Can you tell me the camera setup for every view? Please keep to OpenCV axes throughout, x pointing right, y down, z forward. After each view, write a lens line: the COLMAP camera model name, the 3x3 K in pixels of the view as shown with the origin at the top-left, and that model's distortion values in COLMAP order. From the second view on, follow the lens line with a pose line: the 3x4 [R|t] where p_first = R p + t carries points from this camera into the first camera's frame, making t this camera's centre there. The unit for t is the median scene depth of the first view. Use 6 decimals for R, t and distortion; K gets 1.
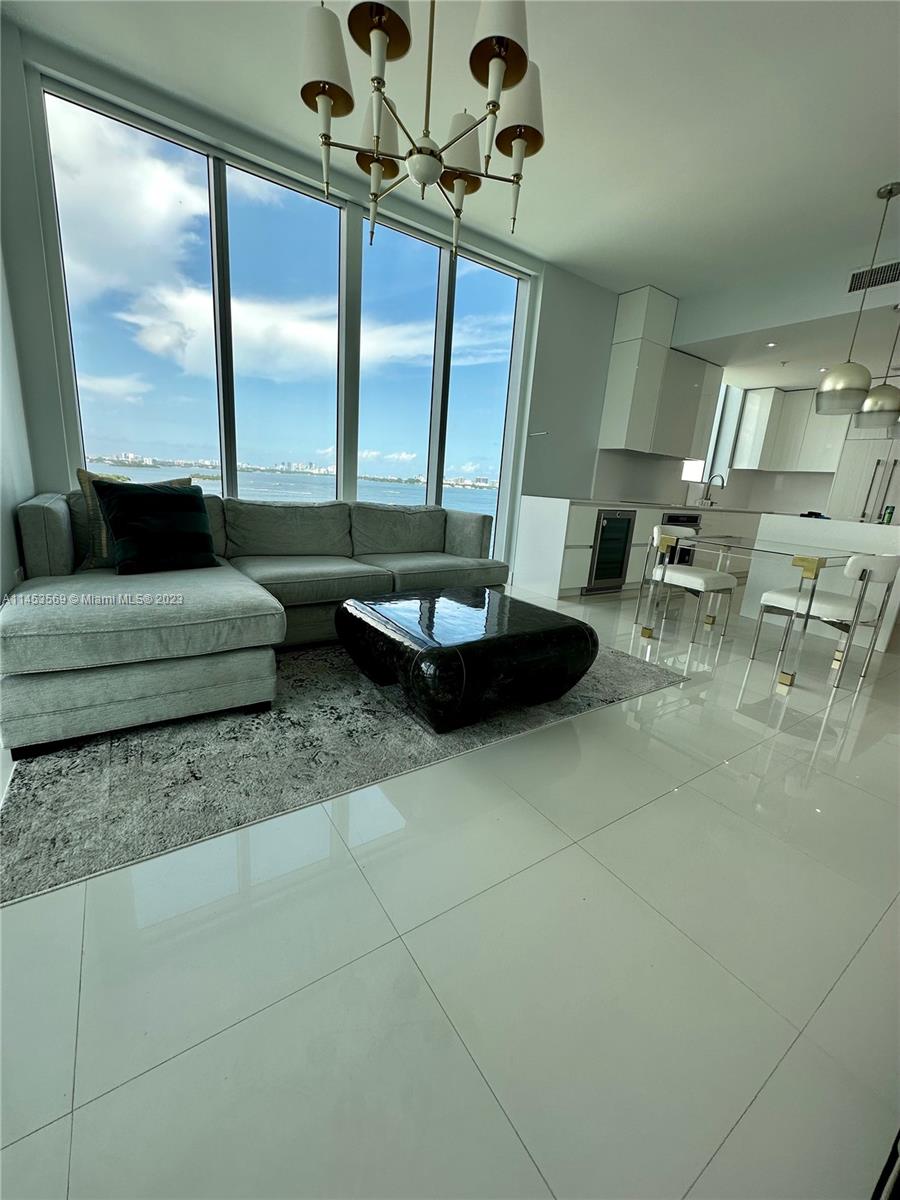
lens RADIAL K [[482.4, 0, 450.0], [0, 482.4, 600.0], [0, 0, 1]] dist [0.000231, 0.000124]
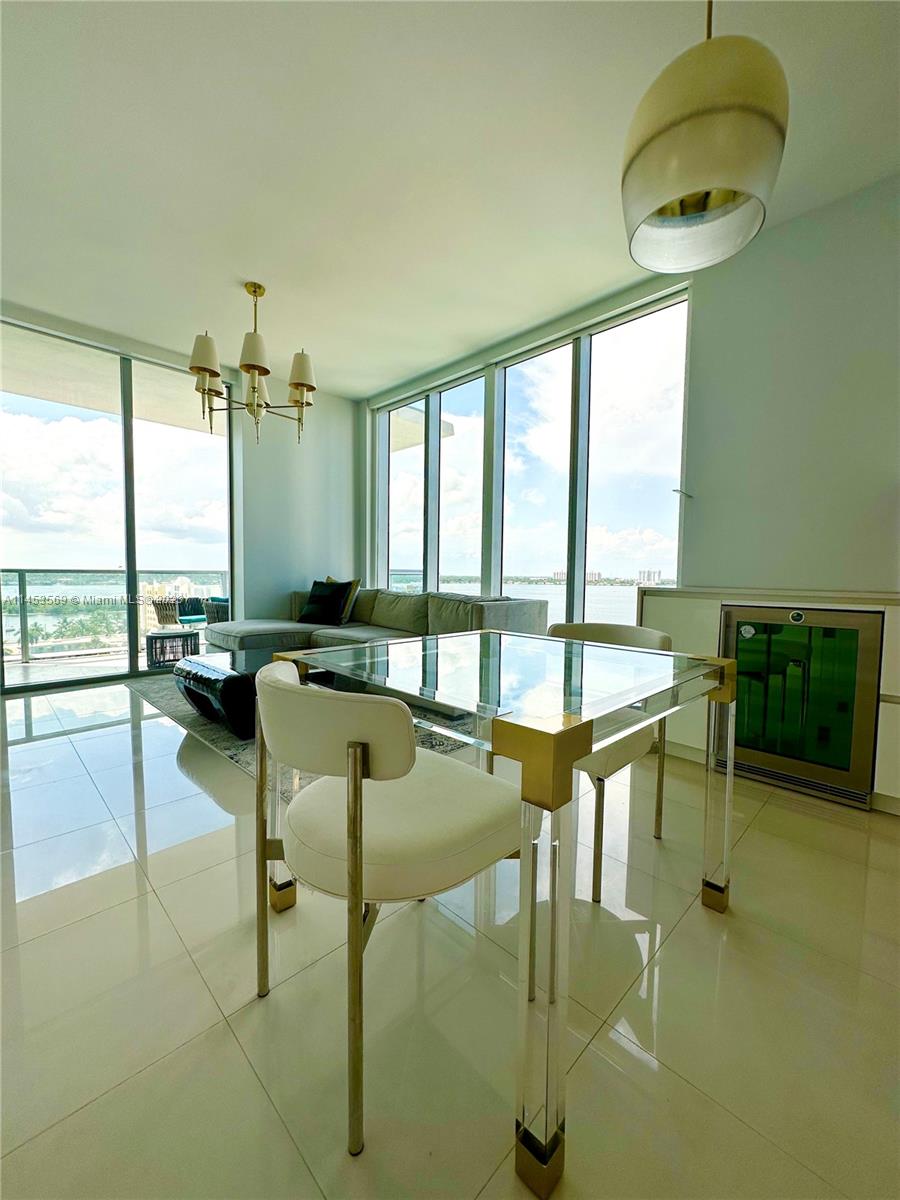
lens RADIAL K [[478.8, 0, 450.0], [0, 478.8, 600.0], [0, 0, 1]] dist [-0.000237, 0.000016]
pose [[0.187932, -0.011144, -0.982119, 1.017291], [-0.237709, 0.969692, -0.056490, -0.122861], [0.952983, 0.244075, 0.179587, 0.826662]]
